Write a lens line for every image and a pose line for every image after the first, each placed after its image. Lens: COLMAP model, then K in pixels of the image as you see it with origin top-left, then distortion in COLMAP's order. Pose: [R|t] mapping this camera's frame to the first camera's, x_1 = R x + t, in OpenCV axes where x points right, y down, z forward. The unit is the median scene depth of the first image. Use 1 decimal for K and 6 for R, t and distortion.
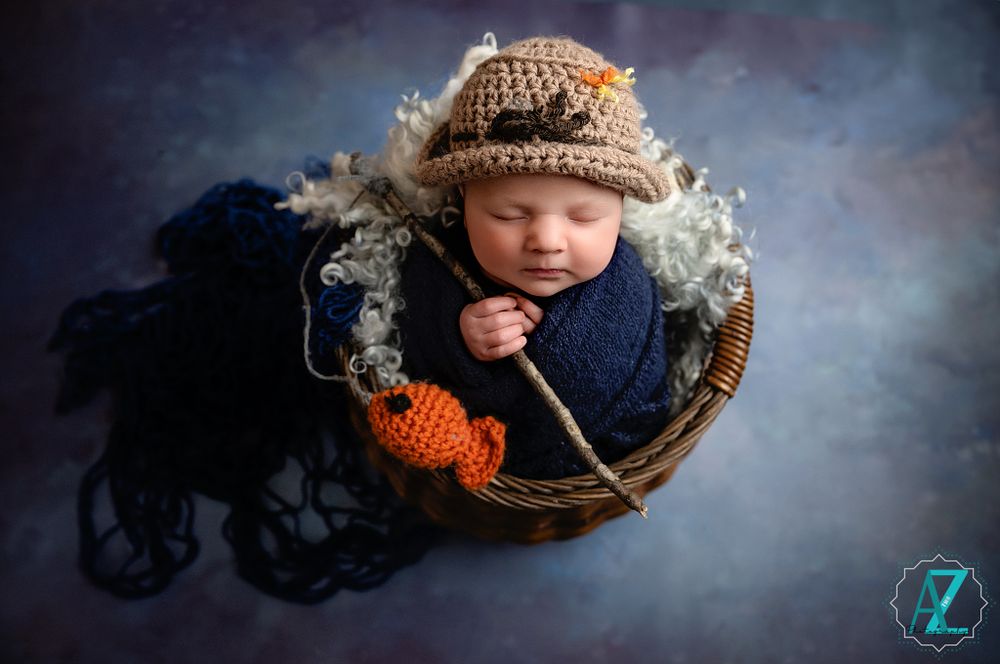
lens RADIAL K [[1023.3, 0, 519.2], [0, 1023.3, 332.0], [0, 0, 1]] dist [0.100721, 0.236569]
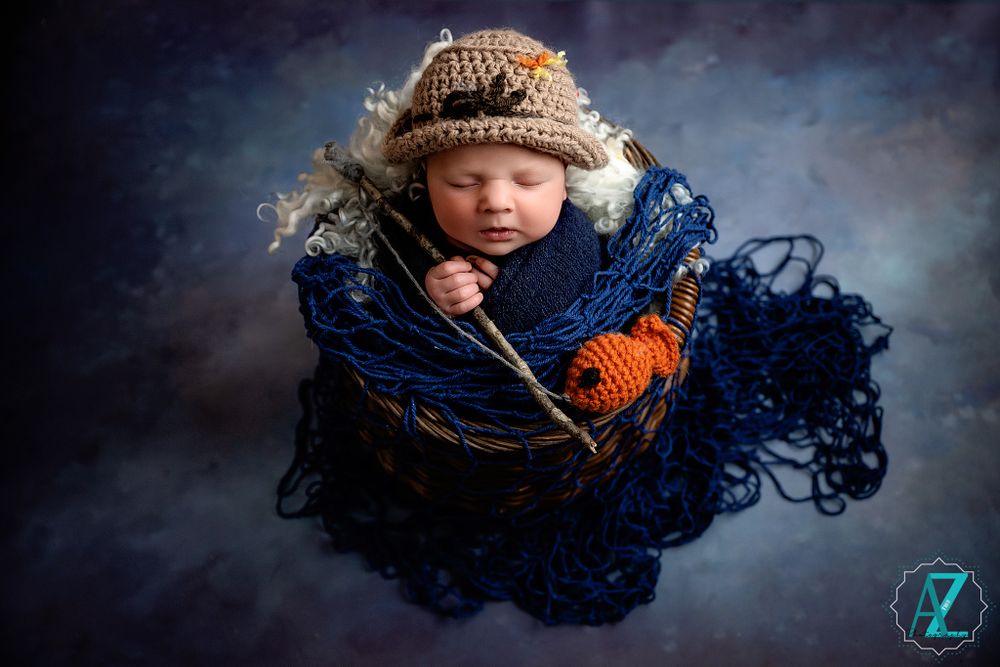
lens RADIAL K [[1249.7, 0, 500.0], [0, 1249.7, 333.5], [0, 0, 1]] dist [0.276237, -0.003377]
pose [[0.997865, -0.044084, -0.048185, 0.091688], [0.040990, 0.997145, -0.063416, 0.146547], [0.050843, 0.061306, 0.996823, -0.400088]]
